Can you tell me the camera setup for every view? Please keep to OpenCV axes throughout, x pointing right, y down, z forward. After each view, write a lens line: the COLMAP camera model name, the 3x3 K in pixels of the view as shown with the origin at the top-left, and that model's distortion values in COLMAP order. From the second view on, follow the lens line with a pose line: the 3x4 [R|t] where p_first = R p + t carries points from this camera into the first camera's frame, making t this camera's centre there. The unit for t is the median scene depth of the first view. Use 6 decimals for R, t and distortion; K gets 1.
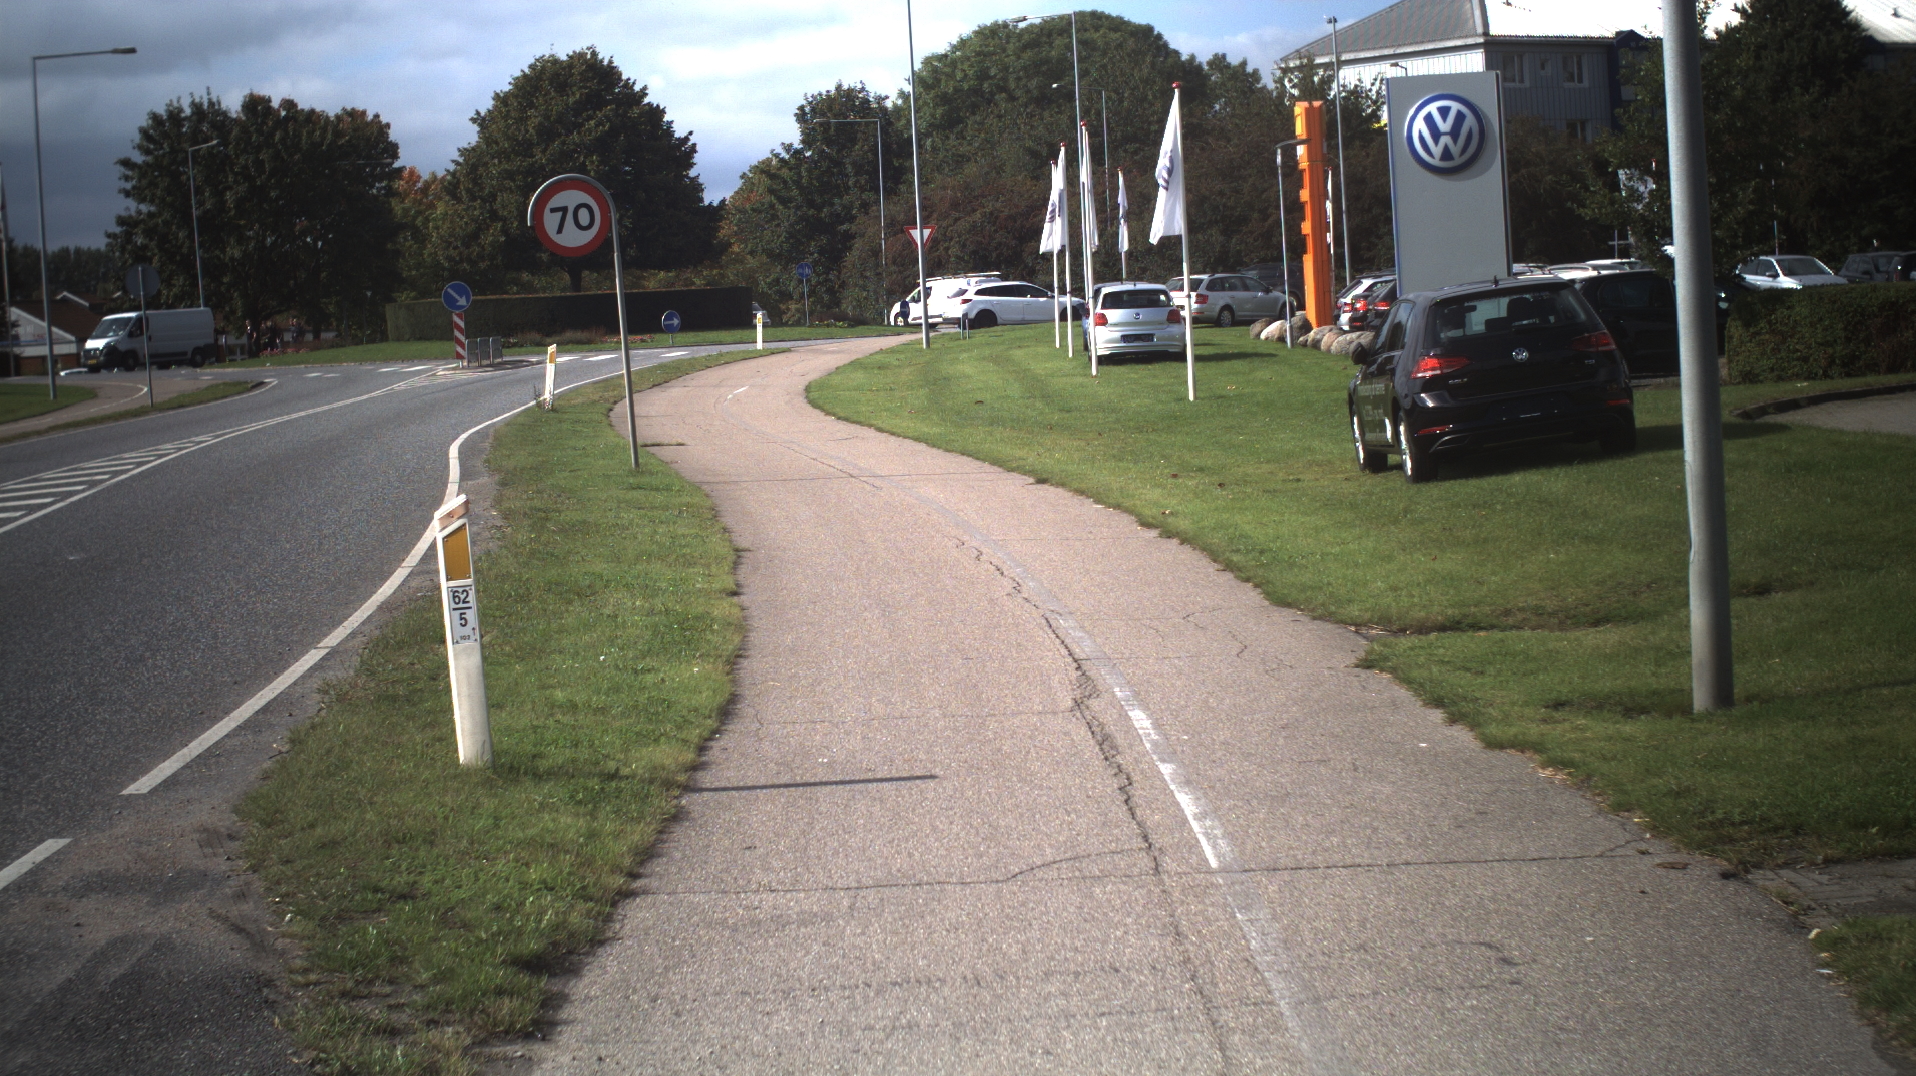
lens RADIAL K [[3365.1, 0, 958.0], [0, 3365.1, 538.0], [0, 0, 1]] dist [-0.294000, 0.279195]
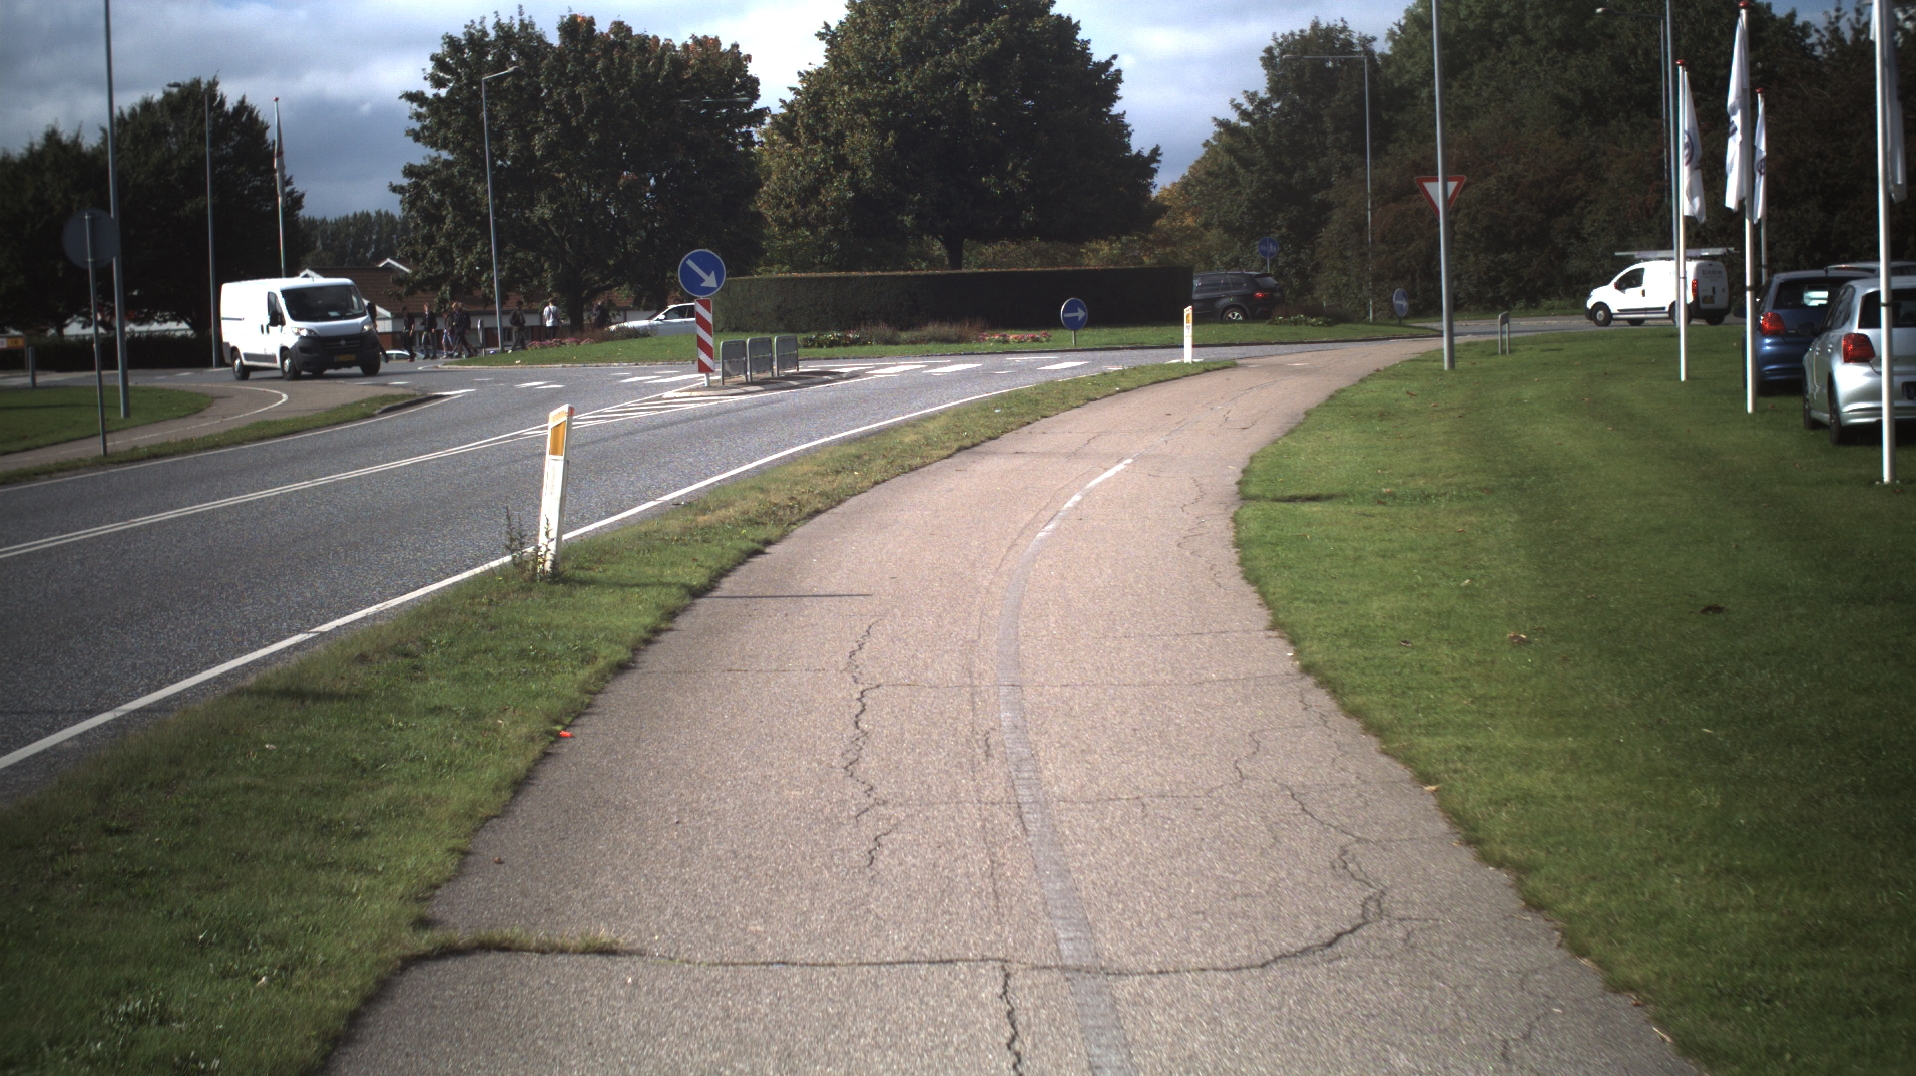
lens RADIAL K [[3365.1, 0, 958.0], [0, 3365.1, 538.0], [0, 0, 1]] dist [-0.294000, 0.279195]
pose [[0.990109, 0.024874, -0.138075, -0.008372], [-0.024093, 0.999683, 0.007323, -0.017132], [0.138214, -0.003924, 0.990395, 0.231371]]
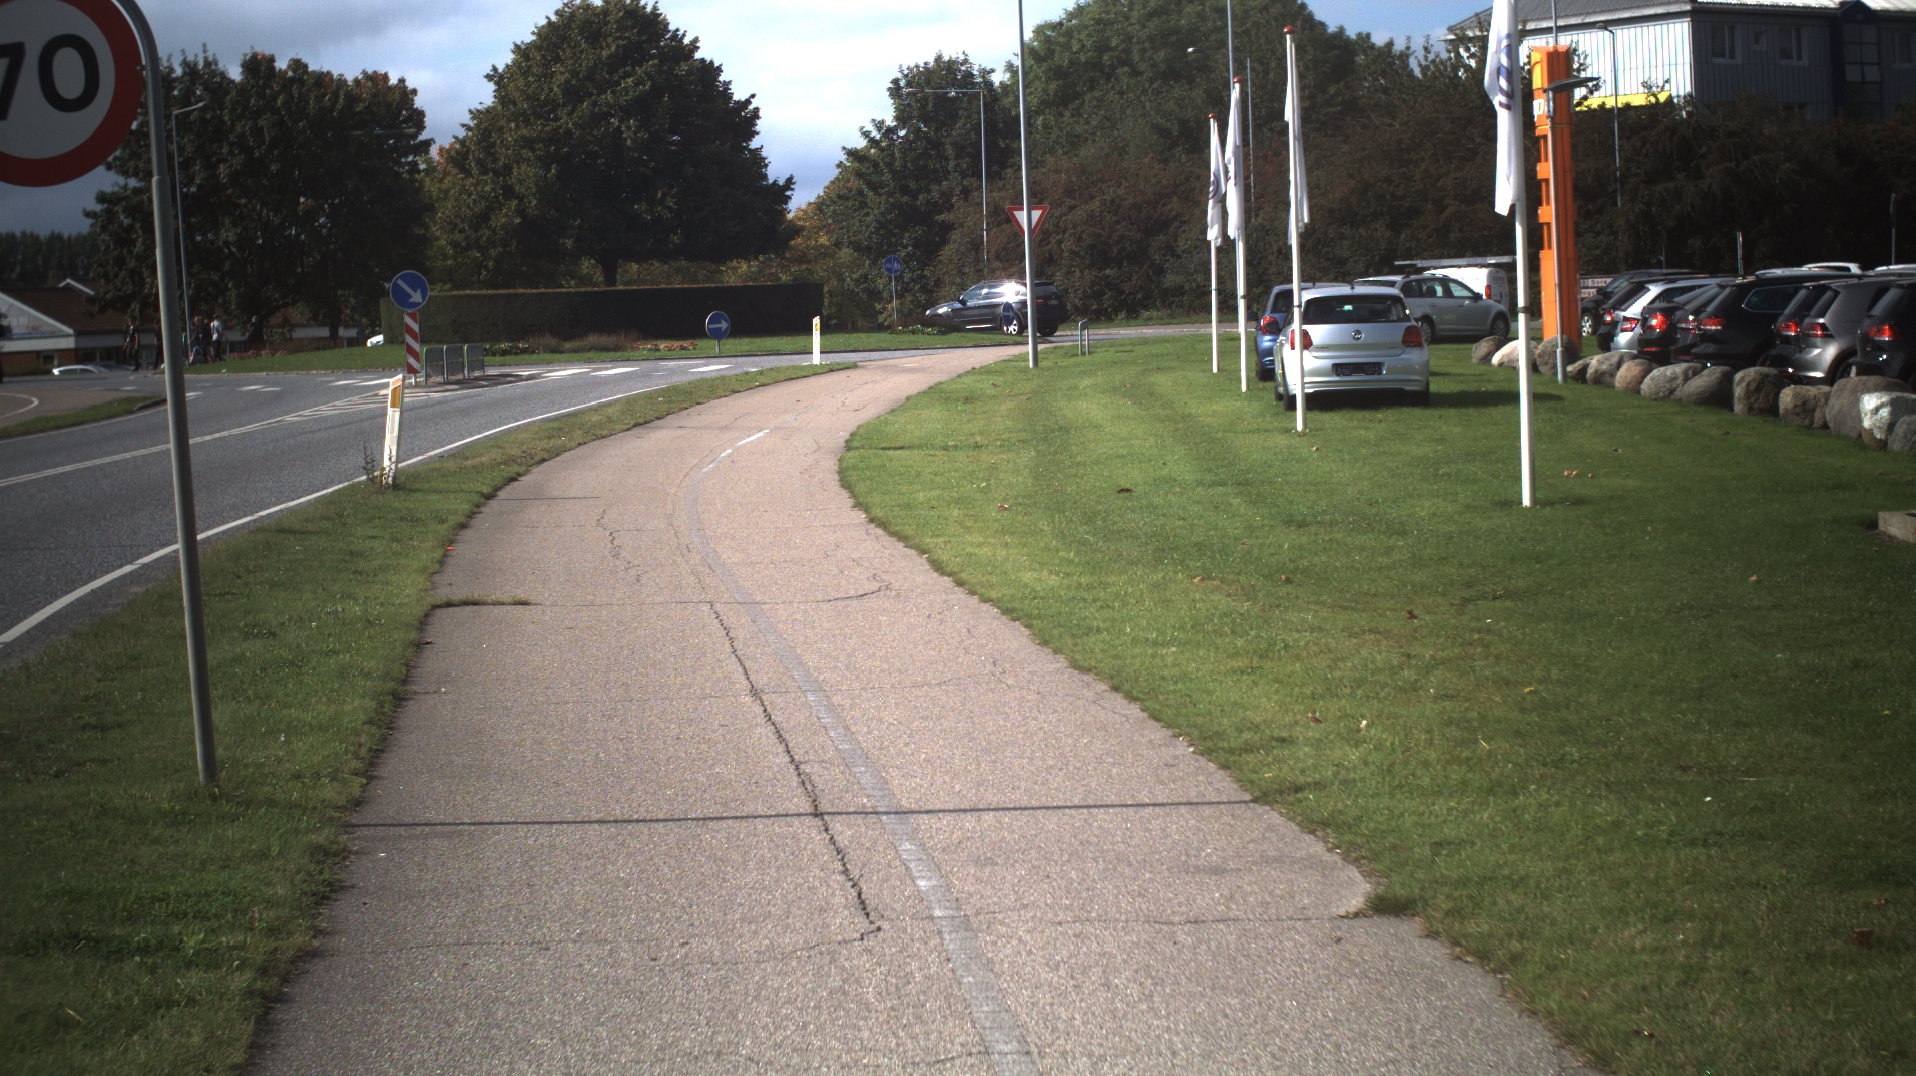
lens RADIAL K [[3365.1, 0, 958.0], [0, 3365.1, 538.0], [0, 0, 1]] dist [-0.294000, 0.279195]
pose [[0.999394, 0.015482, -0.031184, -0.001396], [-0.015480, 0.999880, 0.000291, -0.011373], [0.031185, 0.000191, 0.999514, 0.154113]]
